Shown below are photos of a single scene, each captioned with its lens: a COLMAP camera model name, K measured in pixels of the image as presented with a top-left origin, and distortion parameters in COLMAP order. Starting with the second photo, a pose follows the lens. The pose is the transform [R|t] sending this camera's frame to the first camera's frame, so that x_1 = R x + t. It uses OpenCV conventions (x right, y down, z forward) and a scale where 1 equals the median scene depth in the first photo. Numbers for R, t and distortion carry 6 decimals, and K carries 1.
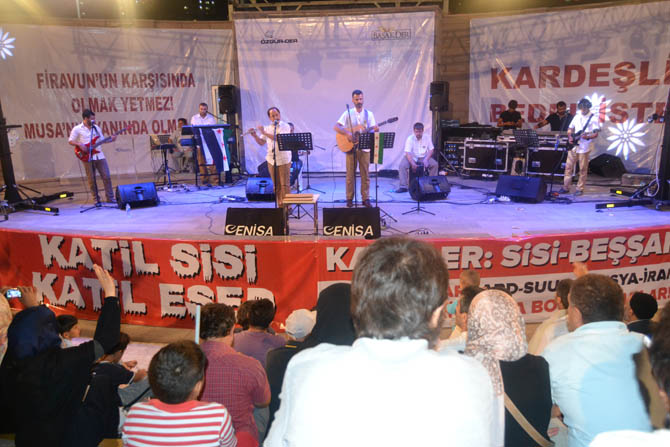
lens RADIAL K [[528.0, 0, 335.0], [0, 528.0, 223.5], [0, 0, 1]] dist [-0.000998, 0.002737]
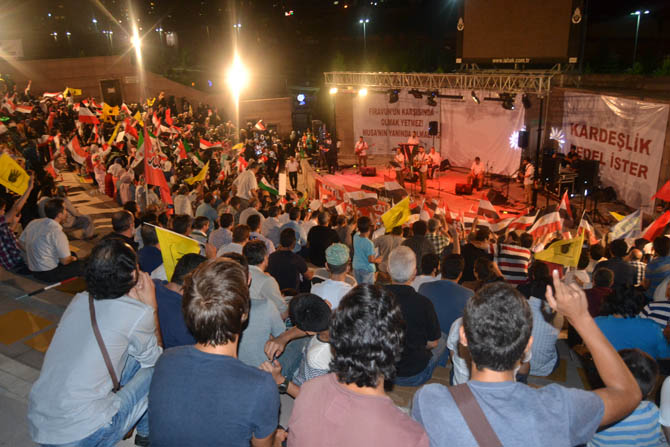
lens RADIAL K [[528.0, 0, 335.0], [0, 528.0, 223.5], [0, 0, 1]] dist [-0.000998, 0.002737]
pose [[0.663844, 0.229182, -0.711890, 1.091412], [-0.131354, 0.972821, 0.190695, -0.211854], [0.736246, -0.033082, 0.675905, -0.692629]]
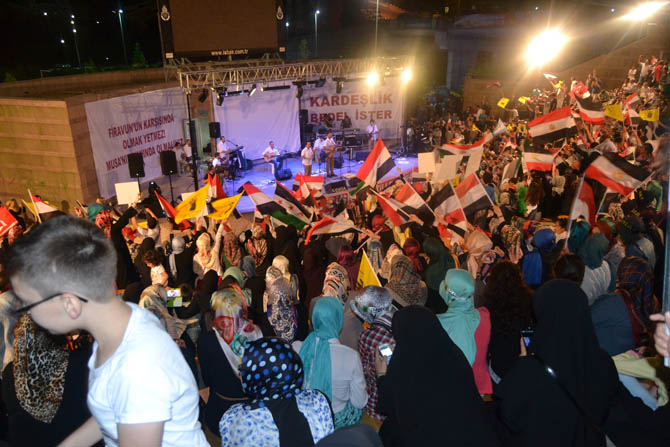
lens RADIAL K [[528.0, 0, 335.0], [0, 528.0, 223.5], [0, 0, 1]] dist [-0.000998, 0.002737]
pose [[0.705523, -0.247523, 0.664055, -1.192435], [0.161340, 0.968516, 0.189594, -0.197392], [-0.690077, -0.026624, 0.723246, -0.618156]]
